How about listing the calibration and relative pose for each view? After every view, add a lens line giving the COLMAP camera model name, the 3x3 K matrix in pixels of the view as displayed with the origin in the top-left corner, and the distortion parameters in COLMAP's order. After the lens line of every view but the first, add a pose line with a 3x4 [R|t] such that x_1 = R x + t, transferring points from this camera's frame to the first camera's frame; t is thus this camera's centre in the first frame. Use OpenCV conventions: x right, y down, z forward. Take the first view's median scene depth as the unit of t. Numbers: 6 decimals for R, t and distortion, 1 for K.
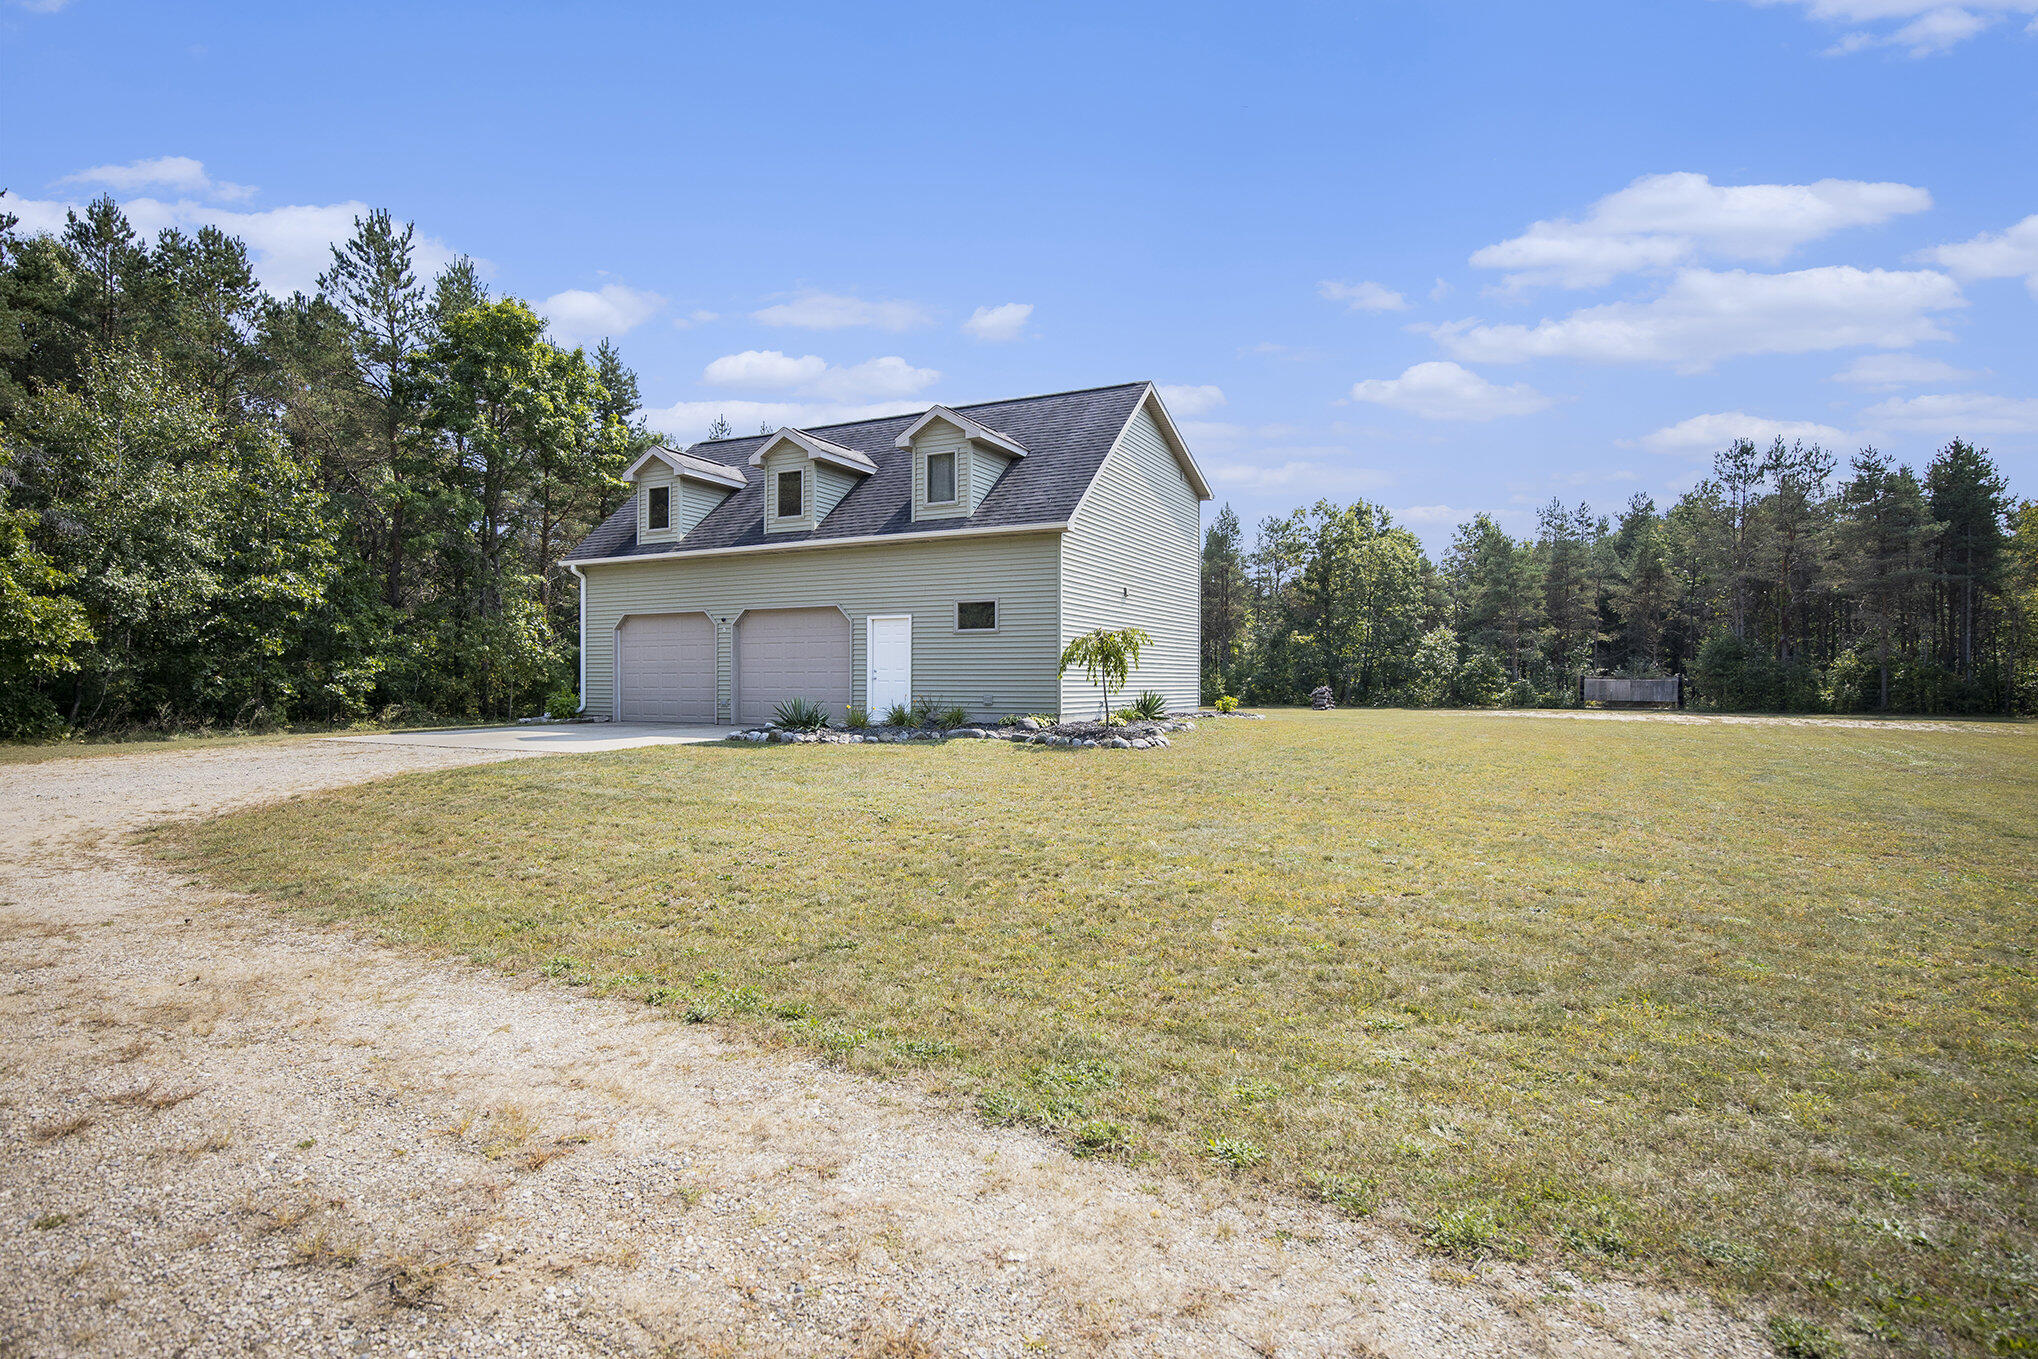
lens RADIAL K [[1059.9, 0, 1020.4], [0, 1059.9, 679.9], [0, 0, 1]] dist [-0.054937, 0.000038]
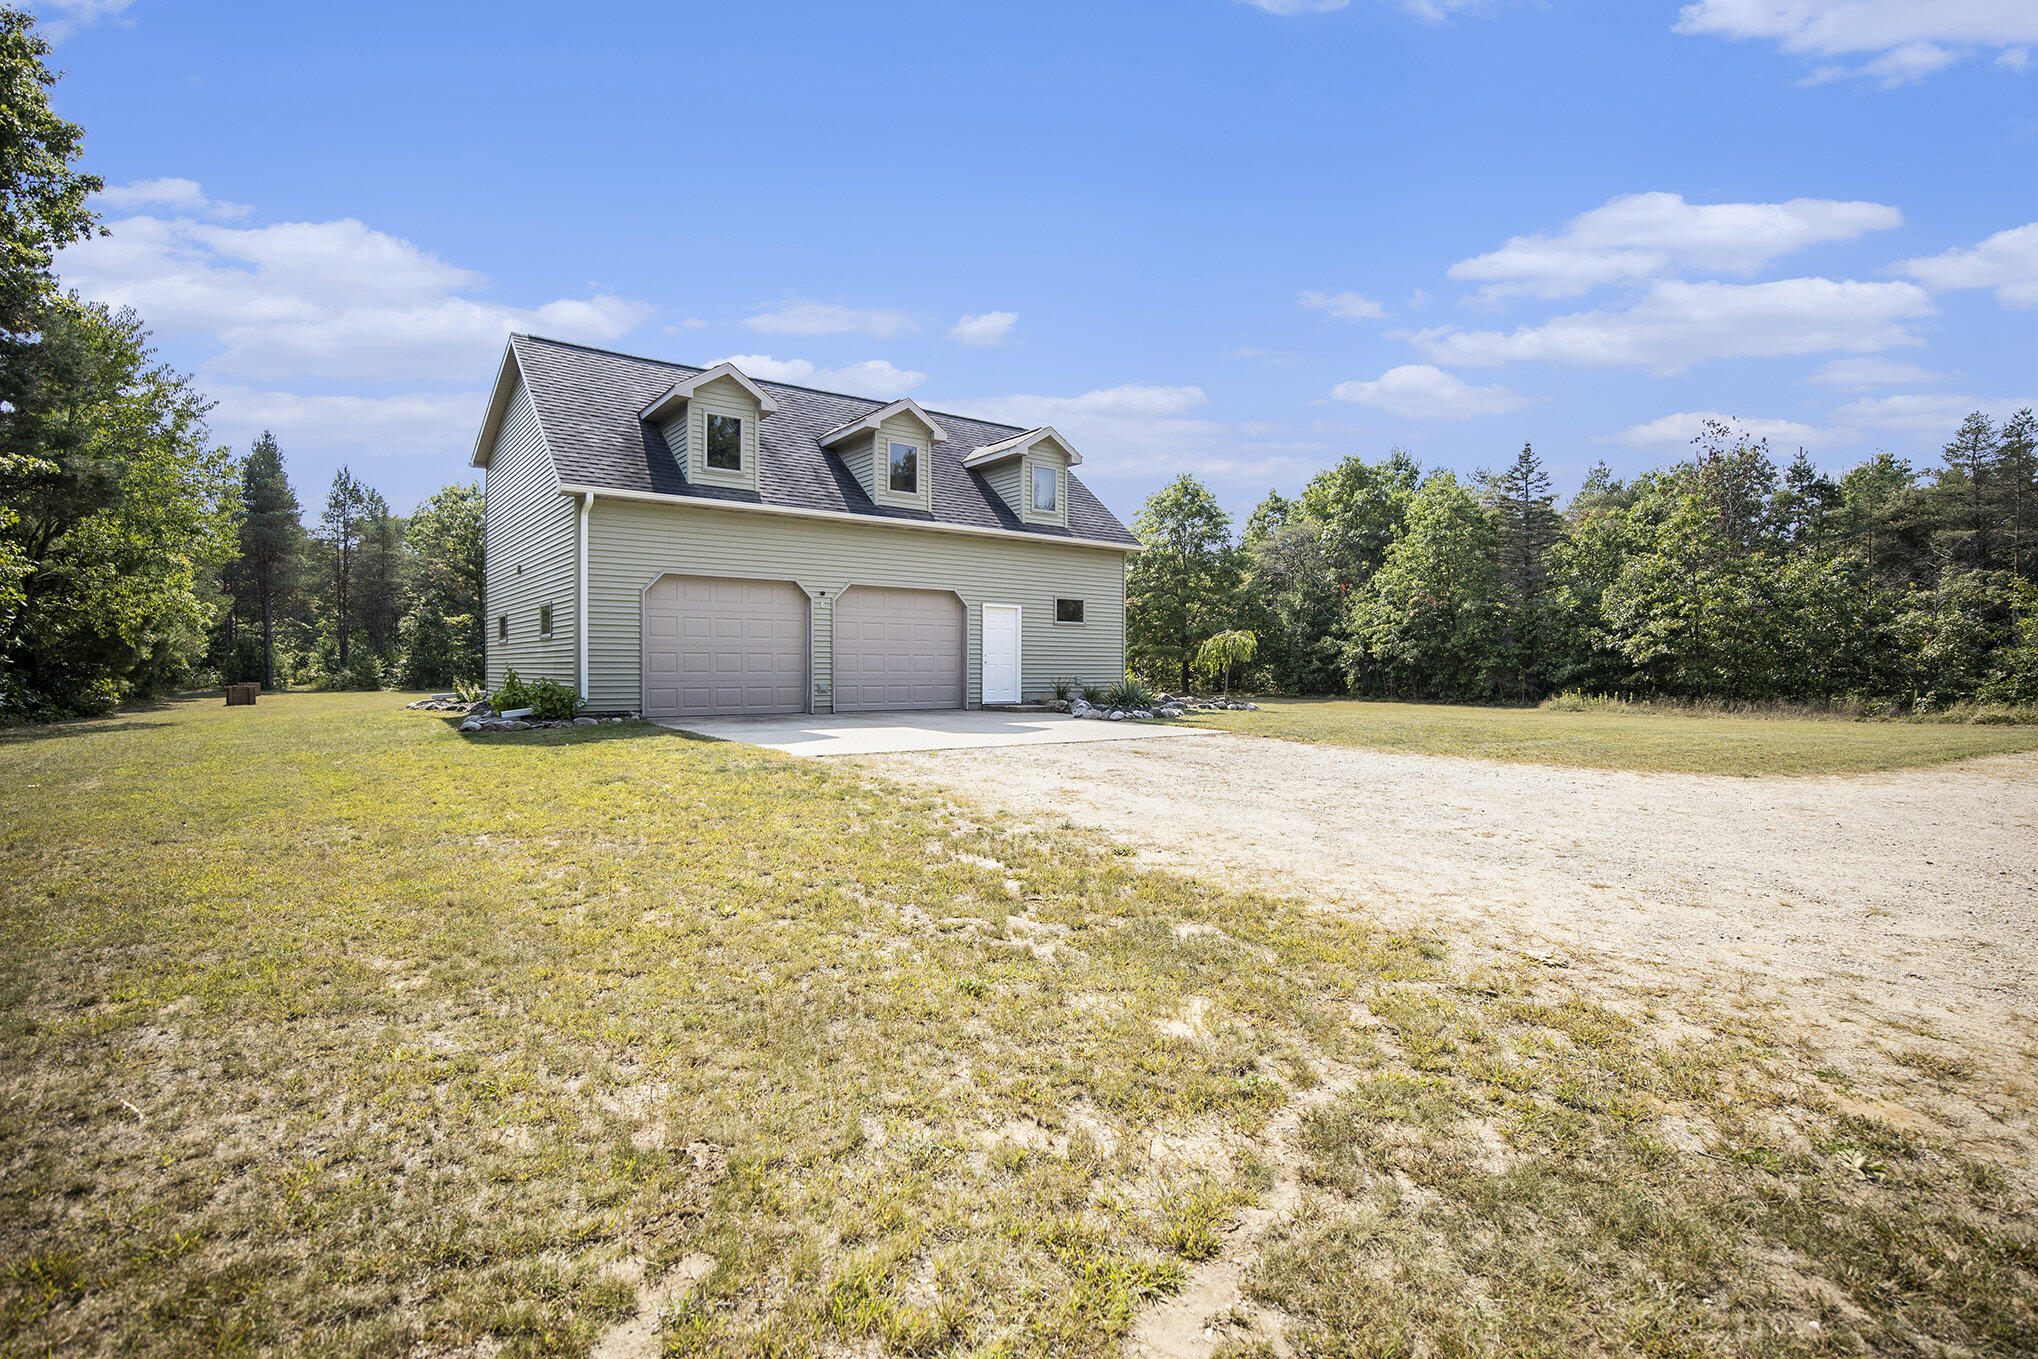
lens RADIAL K [[1012.5, 0, 1025.2], [0, 1012.5, 676.7], [0, 0, 1]] dist [0.003566, 0.000098]
pose [[0.434132, -0.007009, 0.900822, -0.906199], [-0.008494, 0.999893, 0.011873, 0.000735], [-0.900809, -0.012806, 0.434026, 0.453098]]
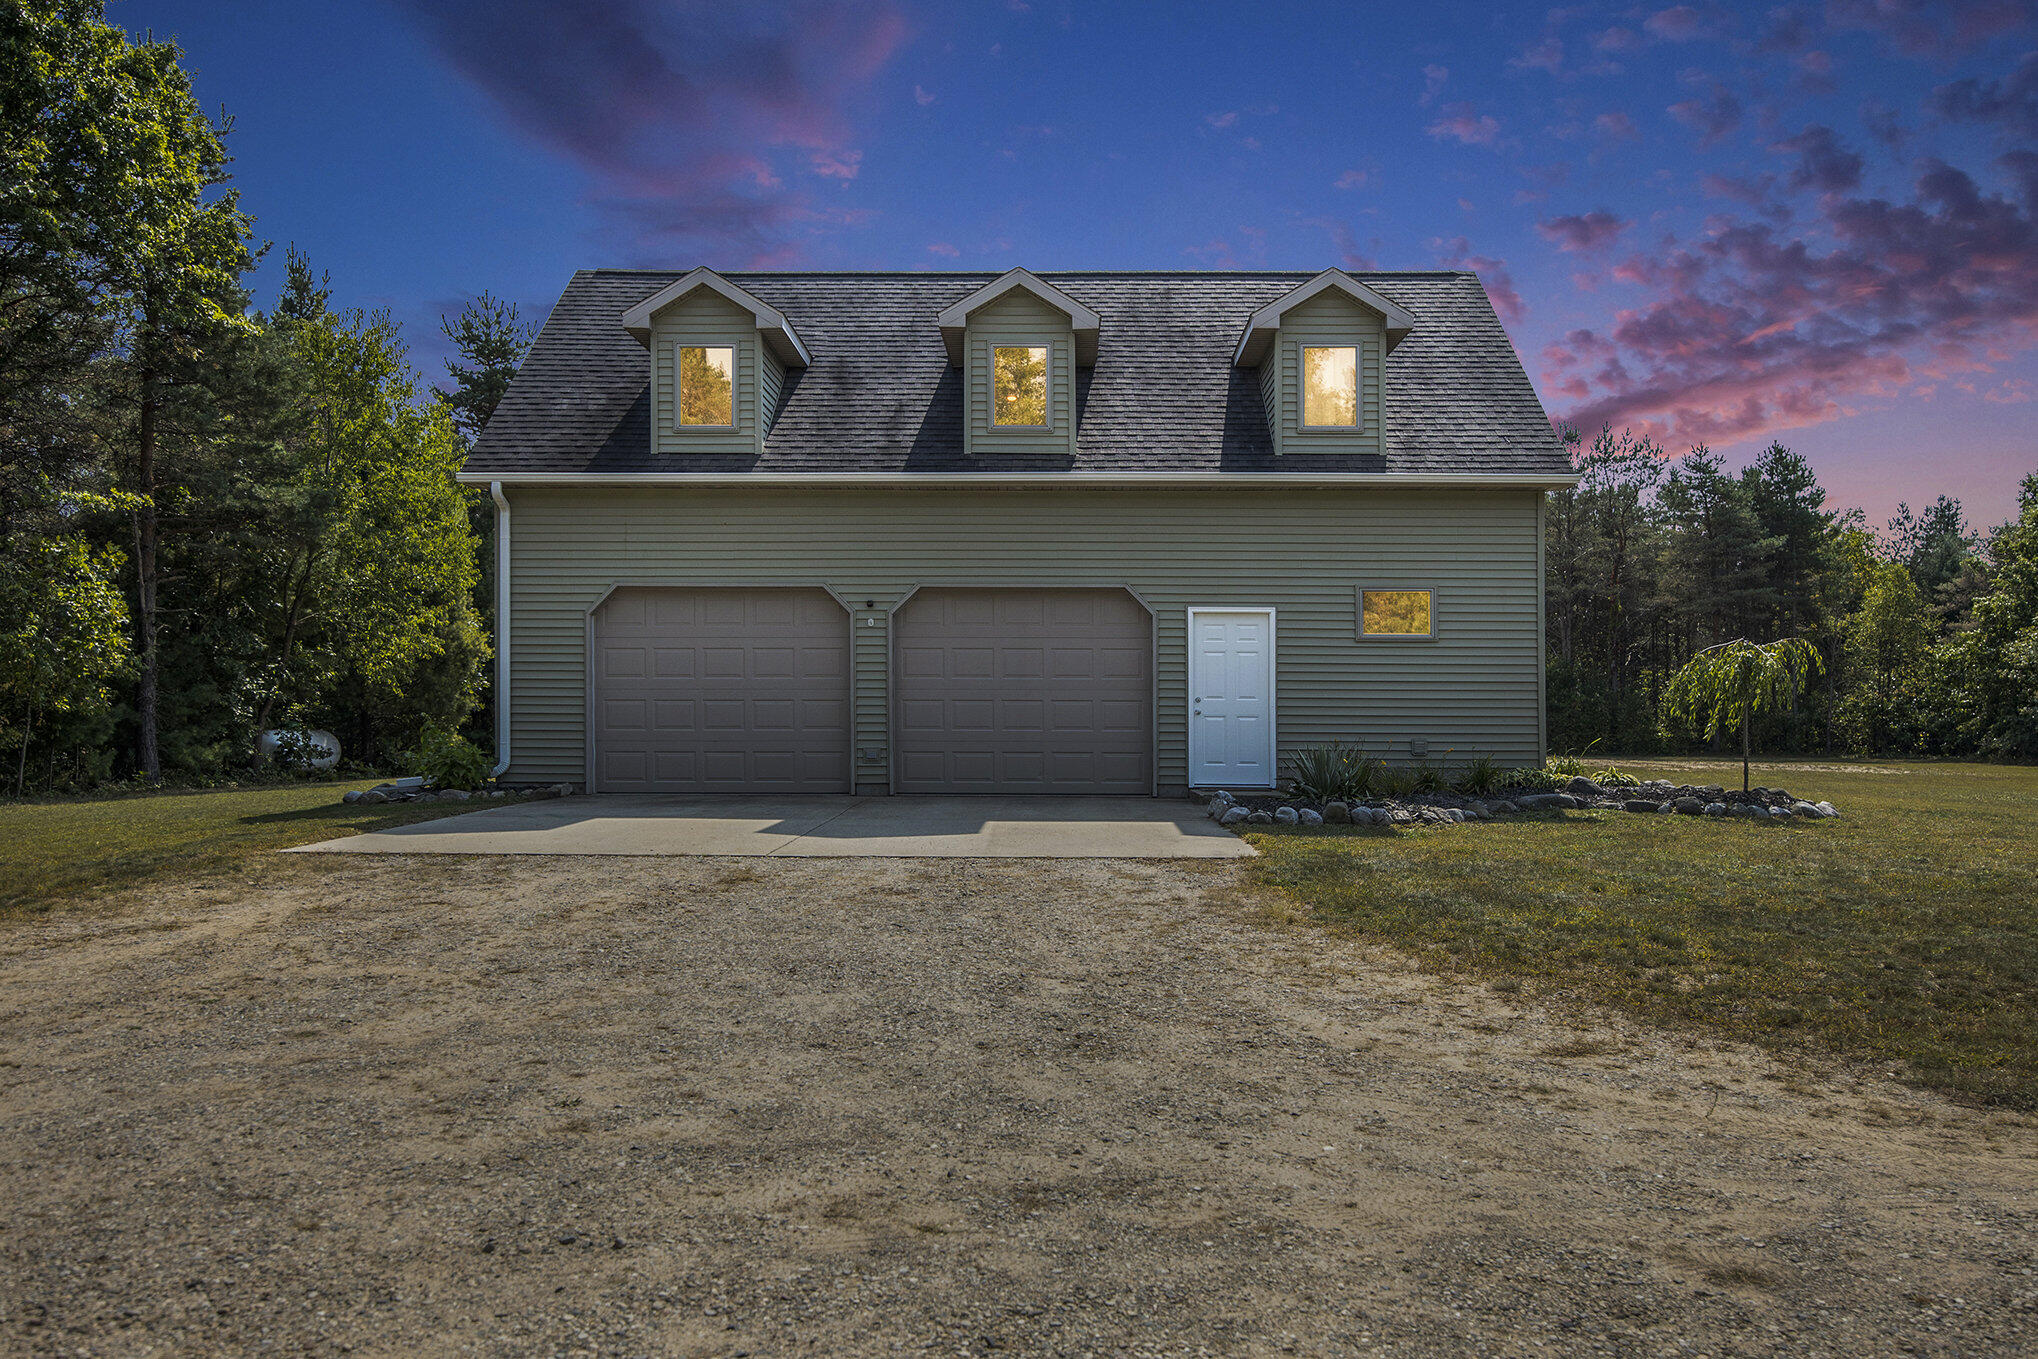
lens RADIAL K [[1456.3, 0, 1018.4], [0, 1456.3, 697.9], [0, 0, 1]] dist [0.044046, 0.000176]
pose [[0.898855, 0.006738, 0.438194, -0.509539], [-0.003105, 0.999955, -0.009007, -0.001255], [-0.438234, 0.006736, 0.898835, 0.266180]]
